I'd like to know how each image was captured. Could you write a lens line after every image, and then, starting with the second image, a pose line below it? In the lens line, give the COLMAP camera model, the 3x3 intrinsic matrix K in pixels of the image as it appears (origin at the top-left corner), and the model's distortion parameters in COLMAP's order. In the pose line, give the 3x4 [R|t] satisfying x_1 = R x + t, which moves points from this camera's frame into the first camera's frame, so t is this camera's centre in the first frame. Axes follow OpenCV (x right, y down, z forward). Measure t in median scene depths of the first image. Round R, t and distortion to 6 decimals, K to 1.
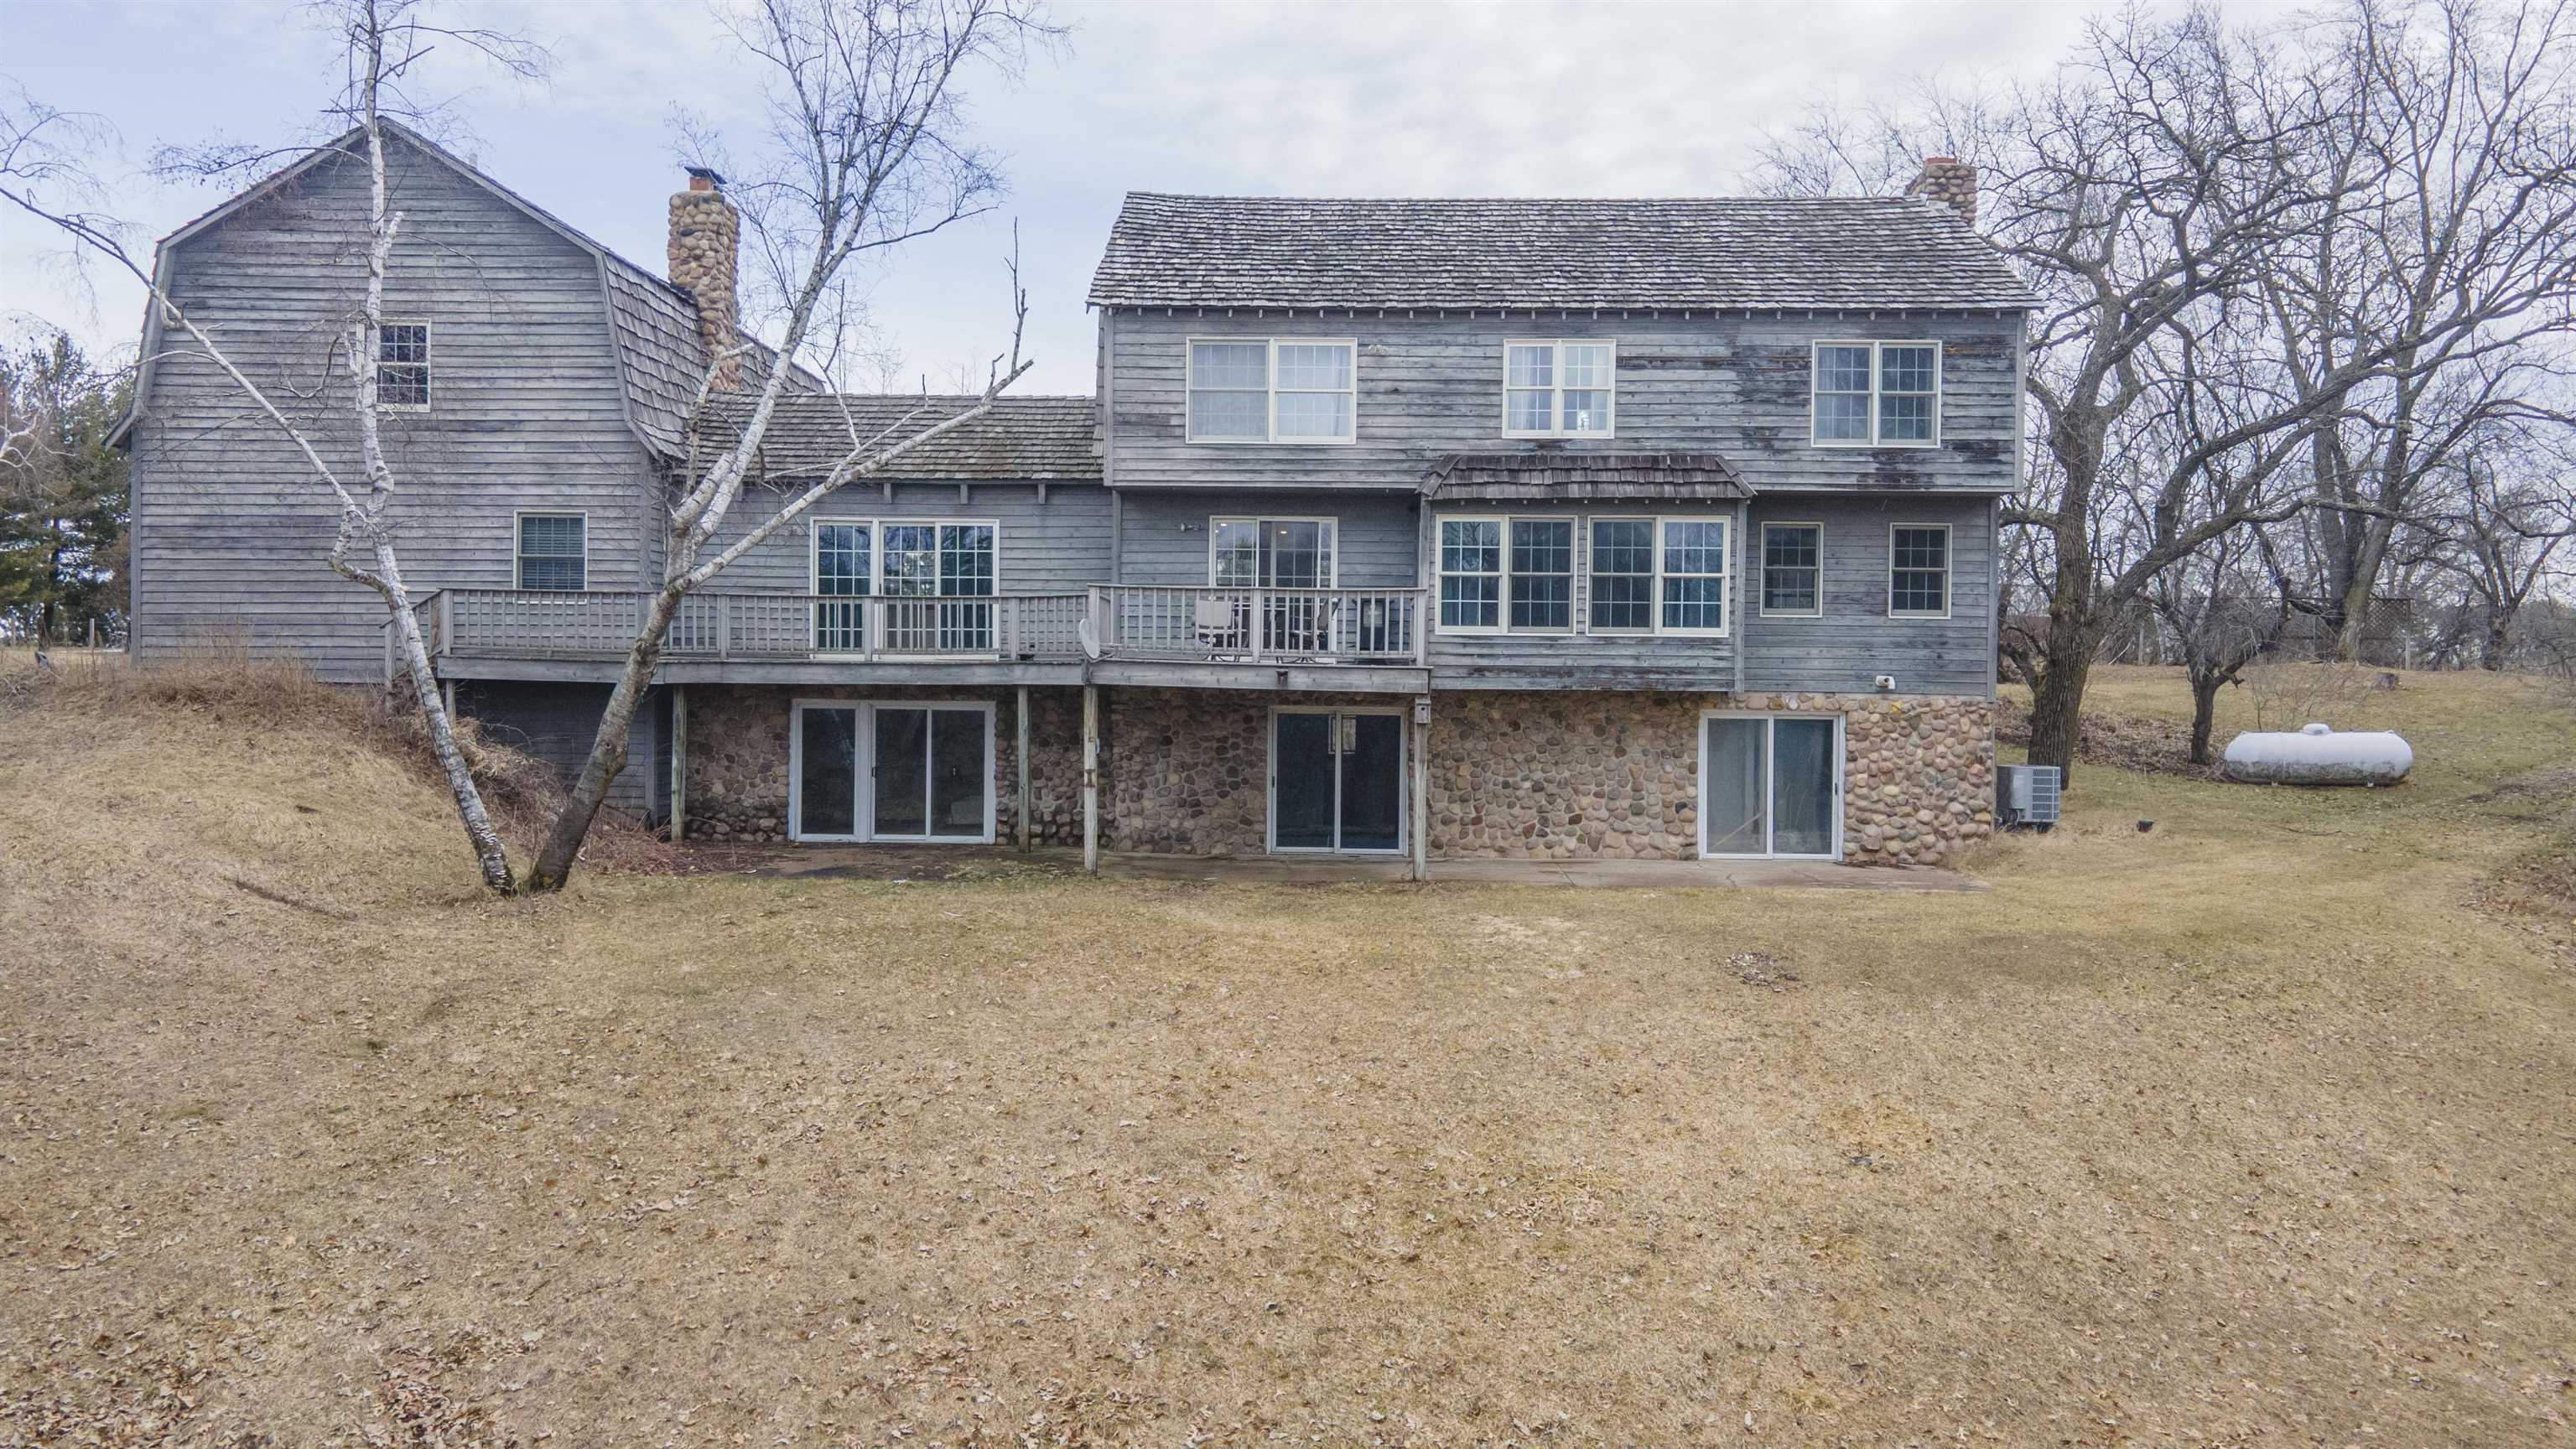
lens RADIAL K [[1892.3, 0, 1283.4], [0, 1892.3, 718.9], [0, 0, 1]] dist [0.006068, 0.066782]
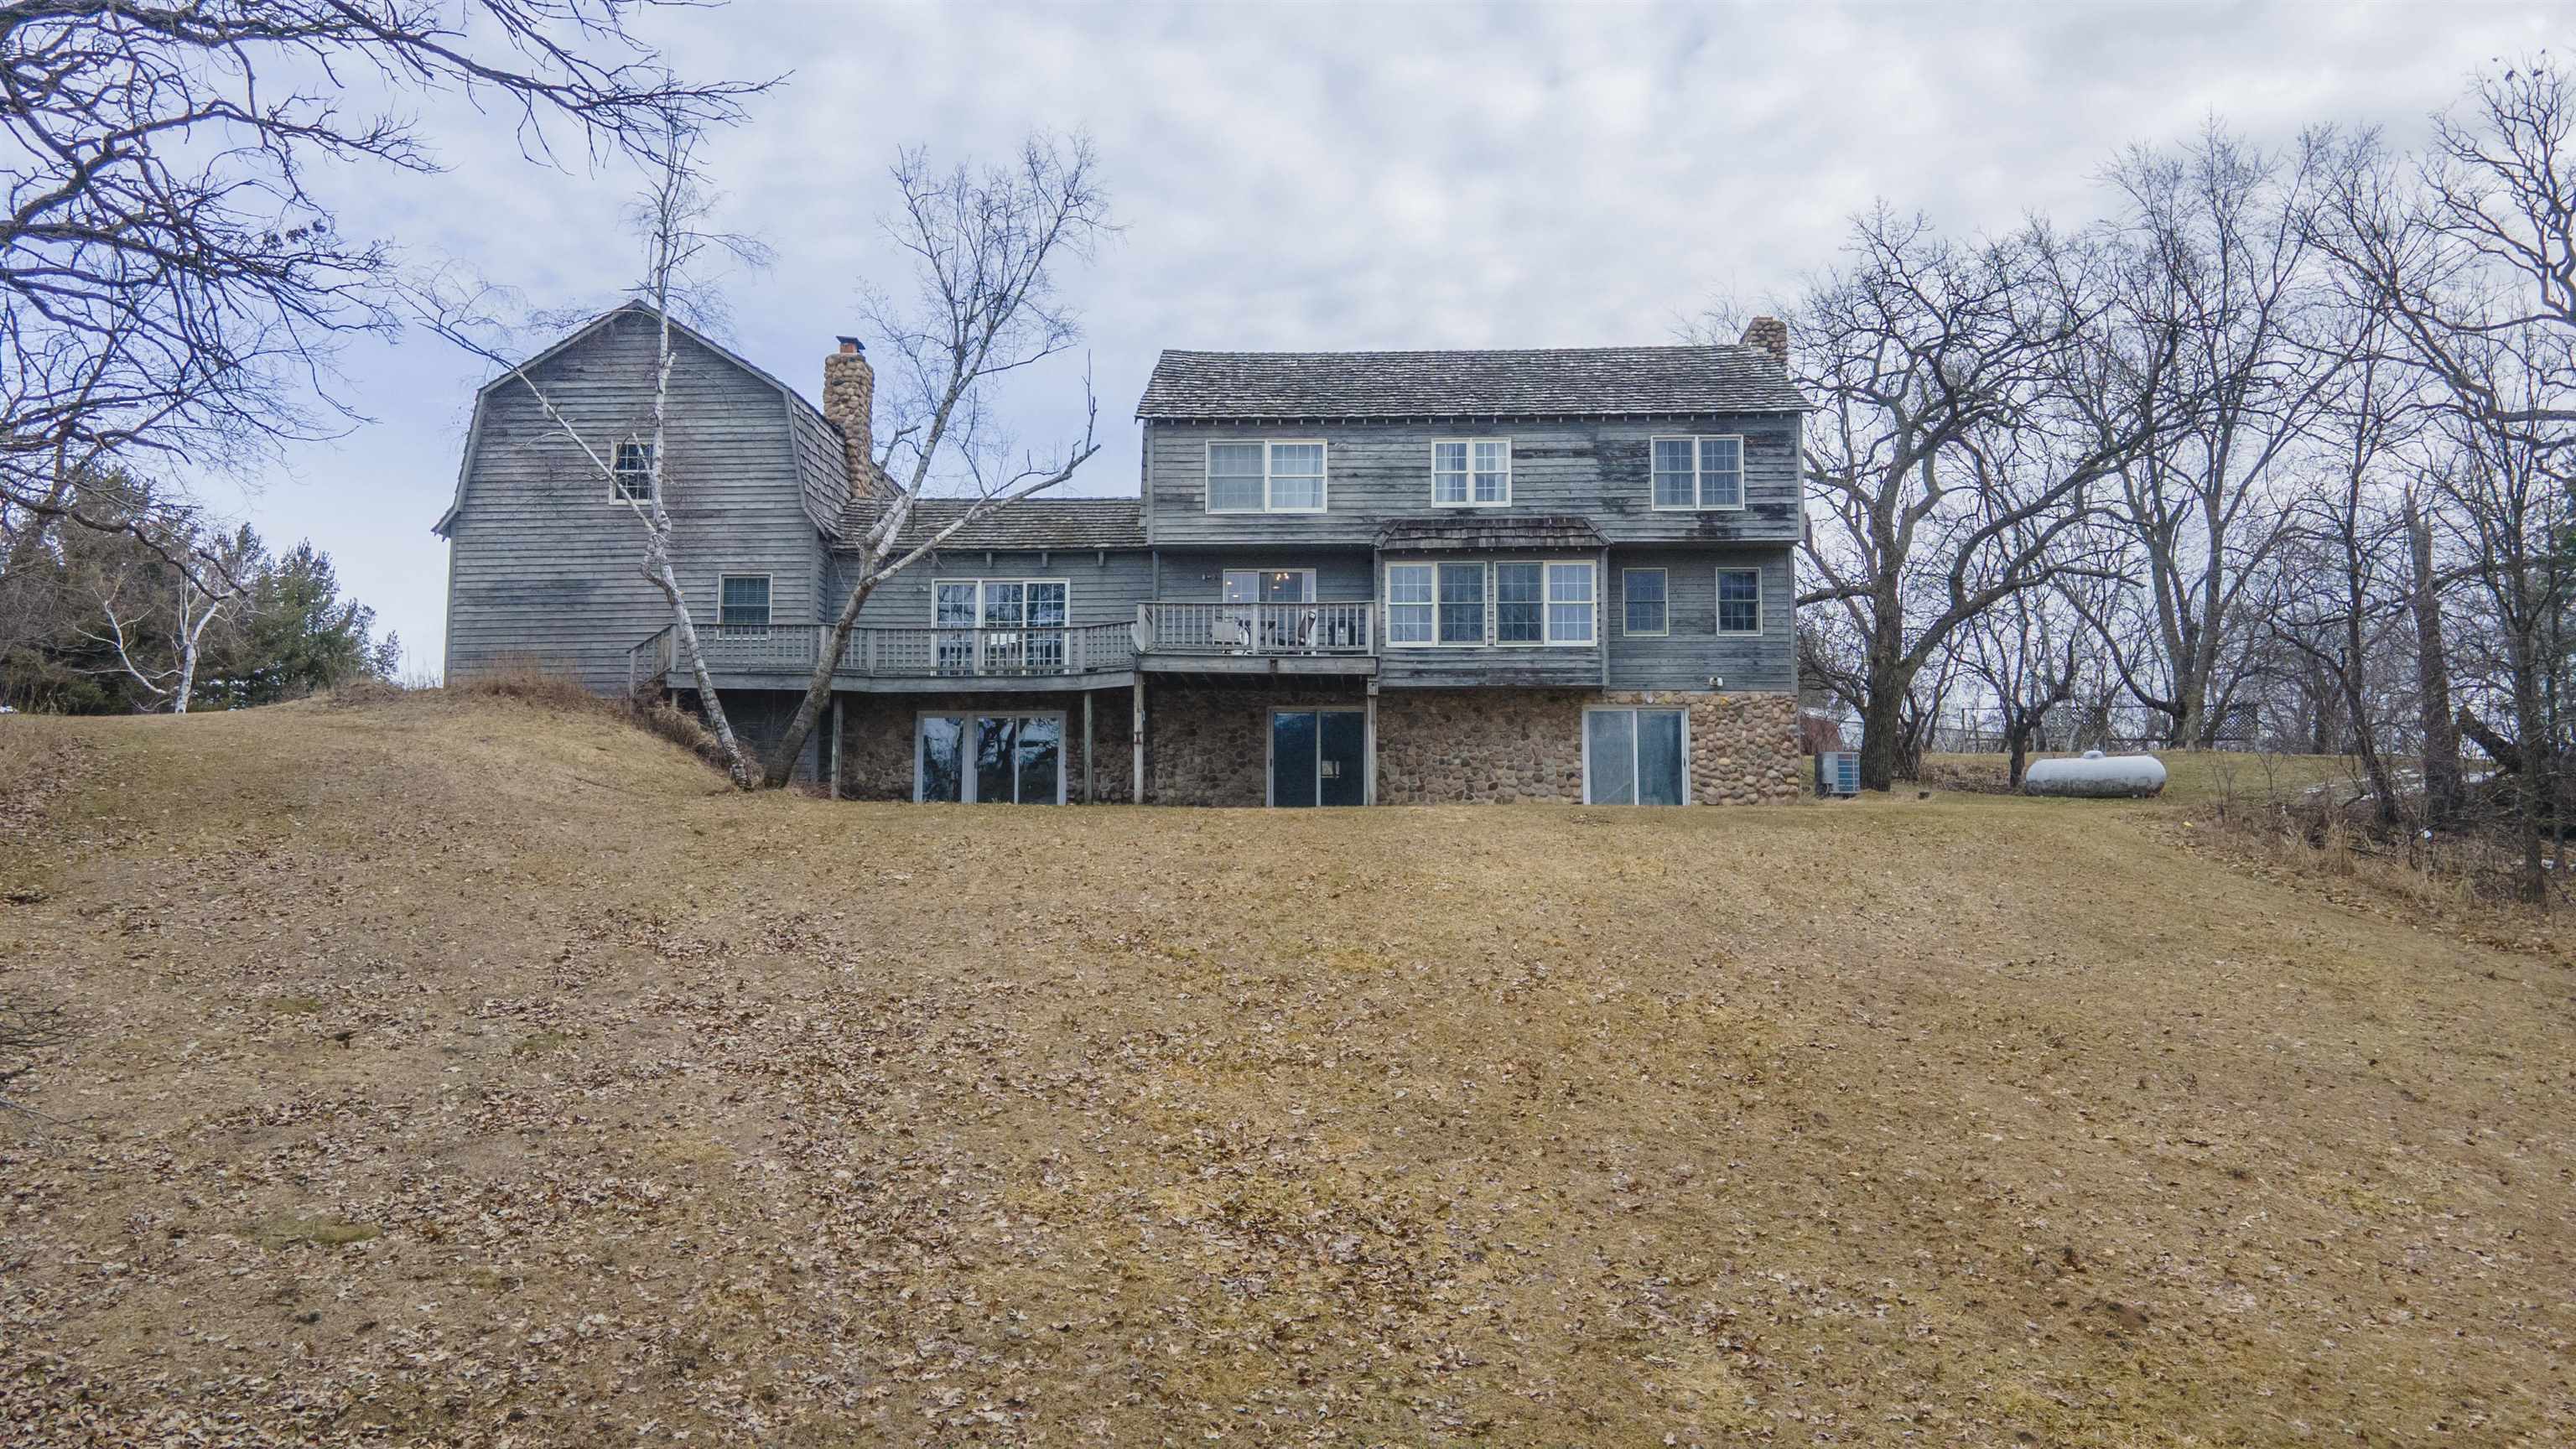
lens RADIAL K [[1902.4, 0, 1288.0], [0, 1902.4, 724.5], [0, 0, 1]] dist [0.035187, -0.000284]
pose [[0.999871, -0.010558, -0.012080, 0.024721], [0.009146, 0.993729, -0.111443, 0.166276], [0.013181, 0.111318, 0.993697, -0.380822]]
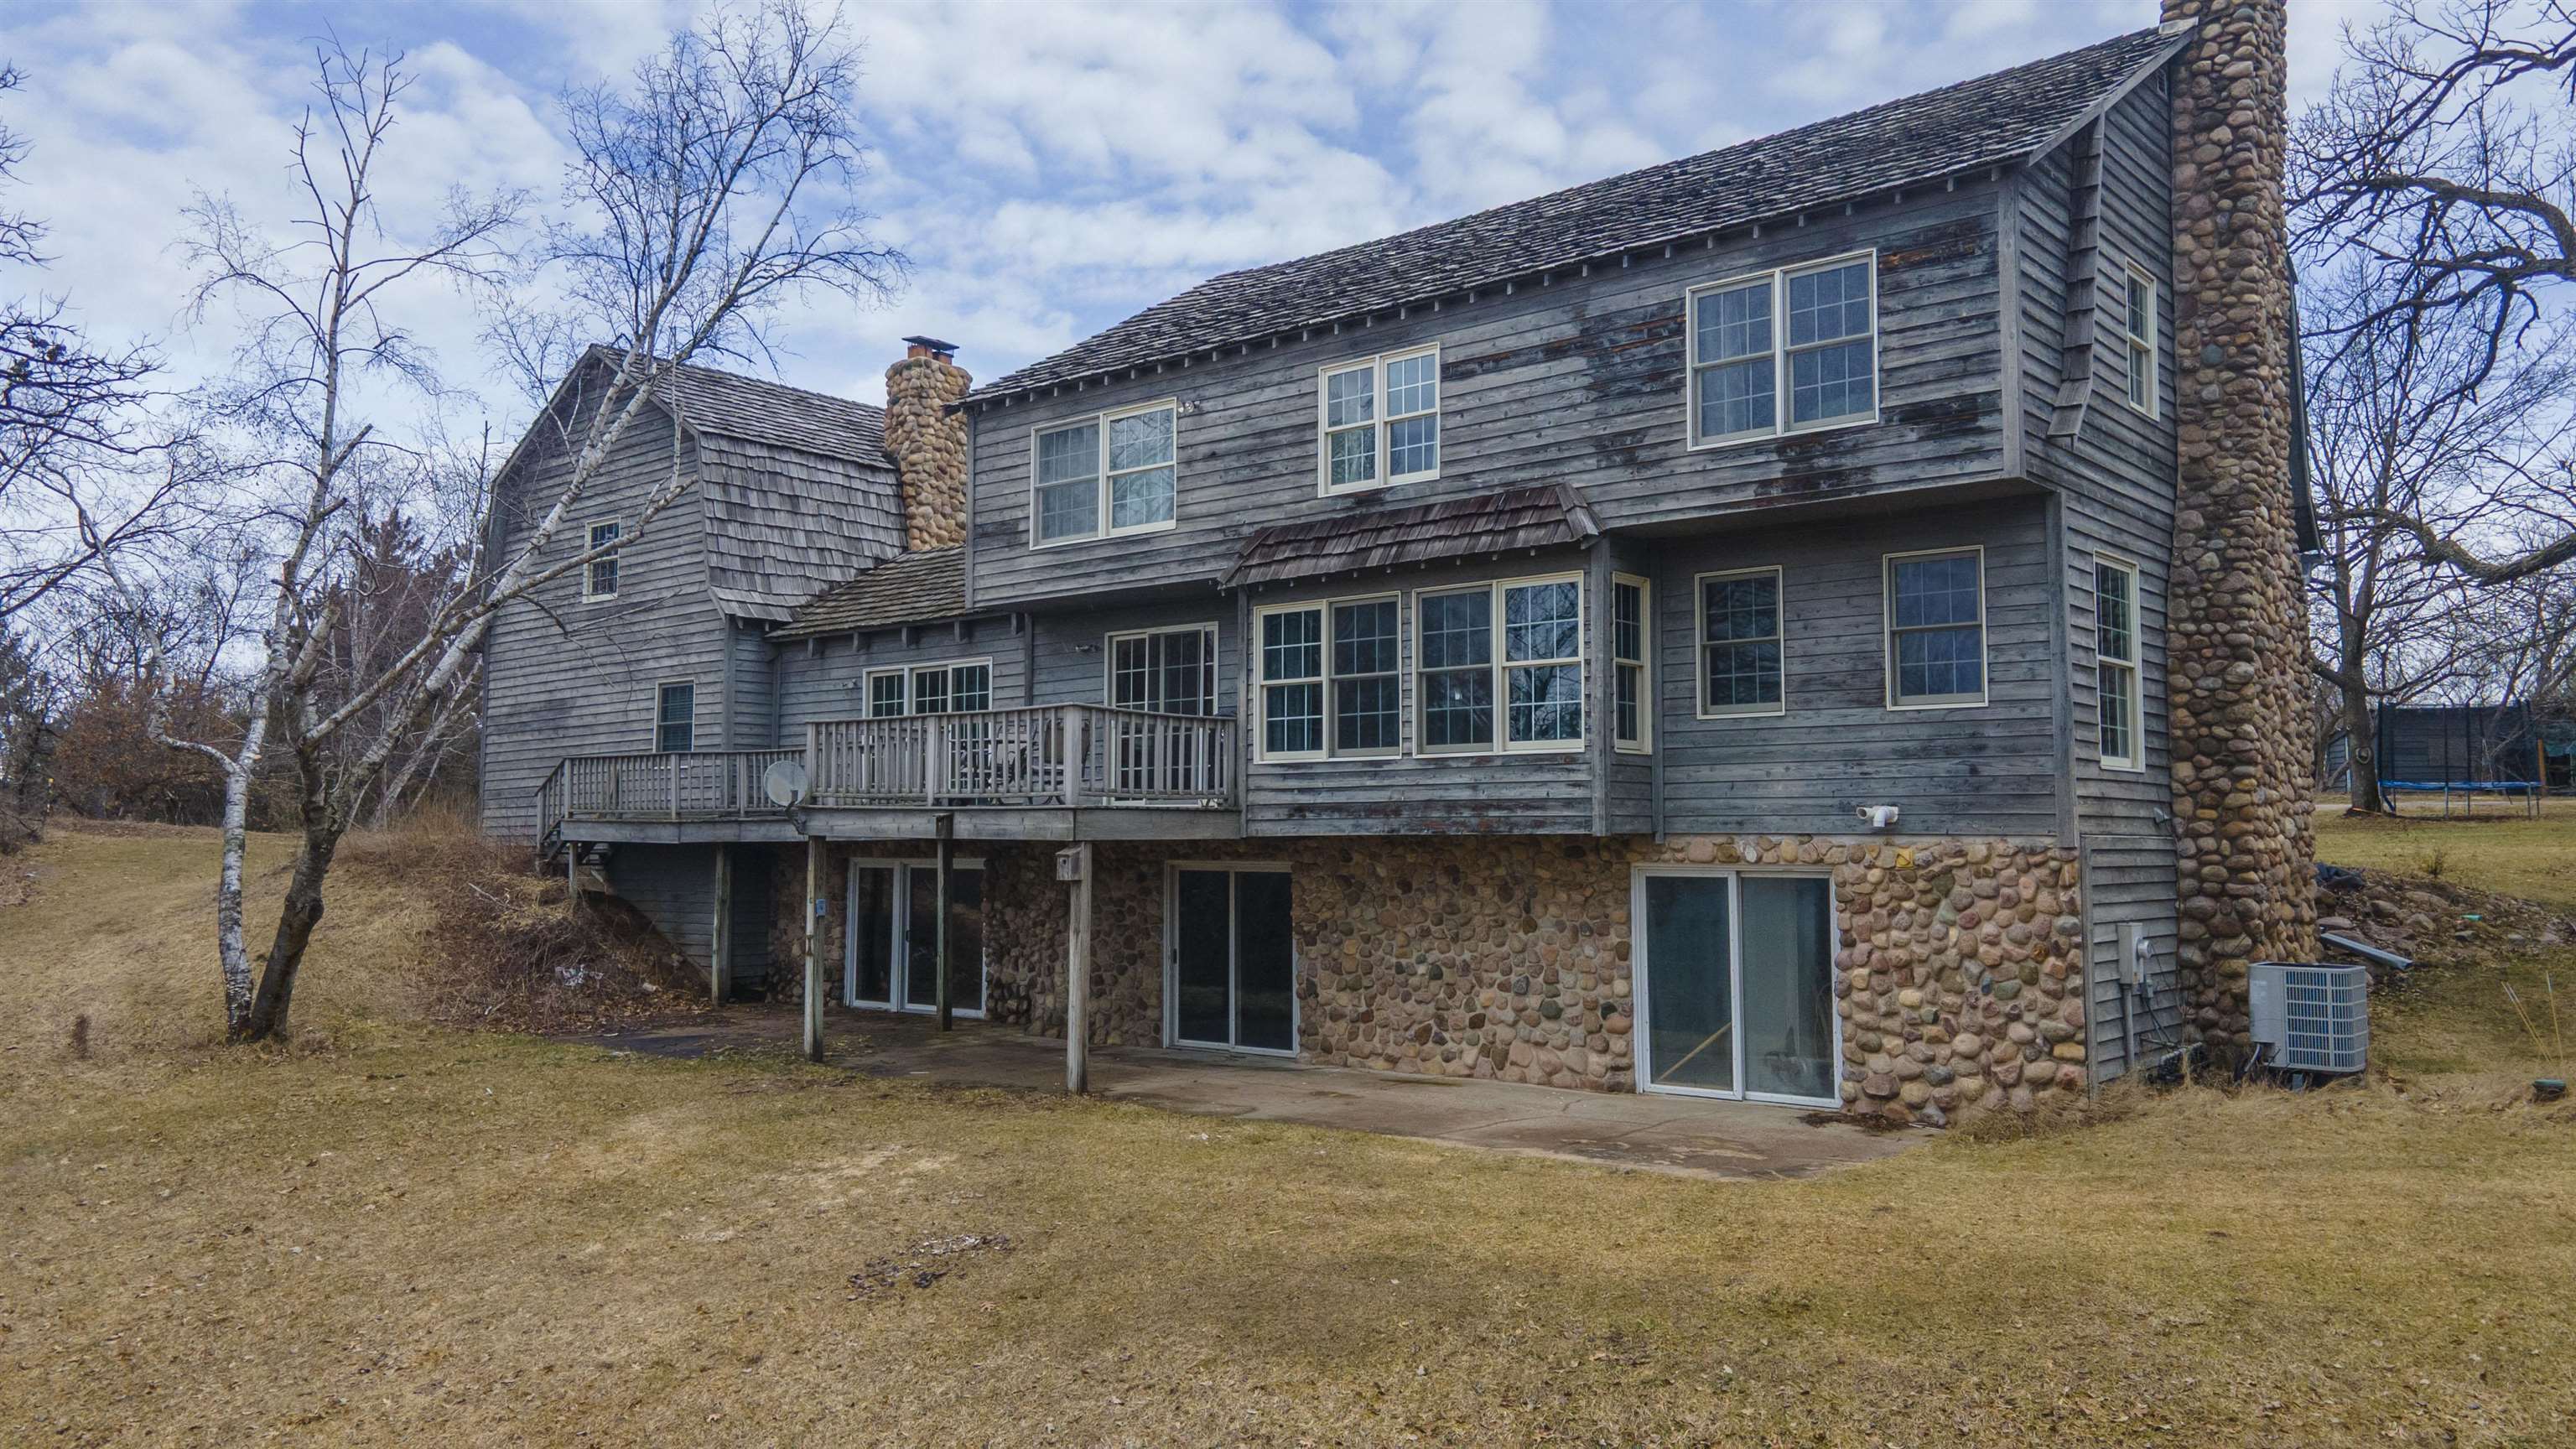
lens RADIAL K [[1892.3, 0, 1283.4], [0, 1892.3, 718.9], [0, 0, 1]] dist [0.006068, 0.066782]
pose [[0.777974, -0.052654, -0.626086, 0.563790], [-0.006252, 0.995784, -0.091515, 0.006456], [0.628265, 0.075111, 0.774365, 0.419416]]
